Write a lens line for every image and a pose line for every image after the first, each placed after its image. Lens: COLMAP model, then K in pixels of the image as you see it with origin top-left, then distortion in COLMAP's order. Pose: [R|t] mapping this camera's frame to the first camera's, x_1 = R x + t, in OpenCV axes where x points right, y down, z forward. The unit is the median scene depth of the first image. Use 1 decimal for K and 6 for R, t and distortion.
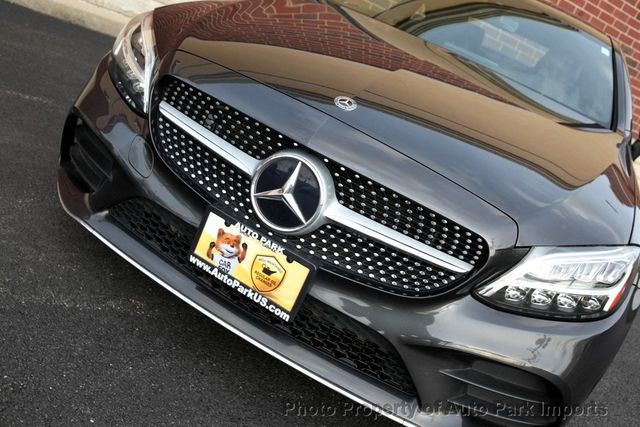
lens RADIAL K [[674.8, 0, 320.4], [0, 674.8, 221.1], [0, 0, 1]] dist [-0.020455, 0.001325]
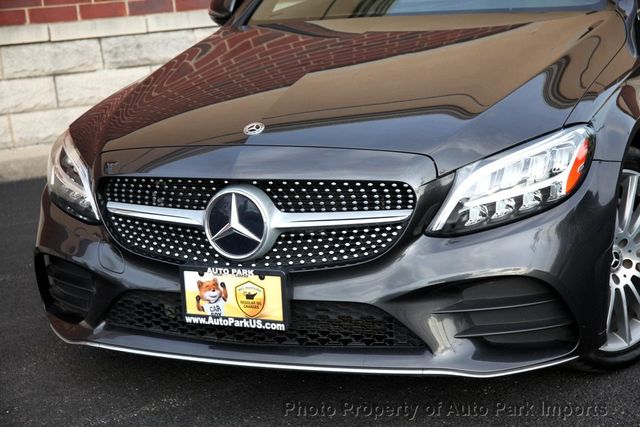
lens RADIAL K [[1296.1, 0, 320.0], [0, 1296.1, 213.5], [0, 0, 1]] dist [0.049735, 0.228226]
pose [[0.894154, -0.434176, -0.109453, 0.303271], [0.416622, 0.896298, -0.151907, 0.311560], [0.164057, 0.090228, 0.982316, -1.031011]]
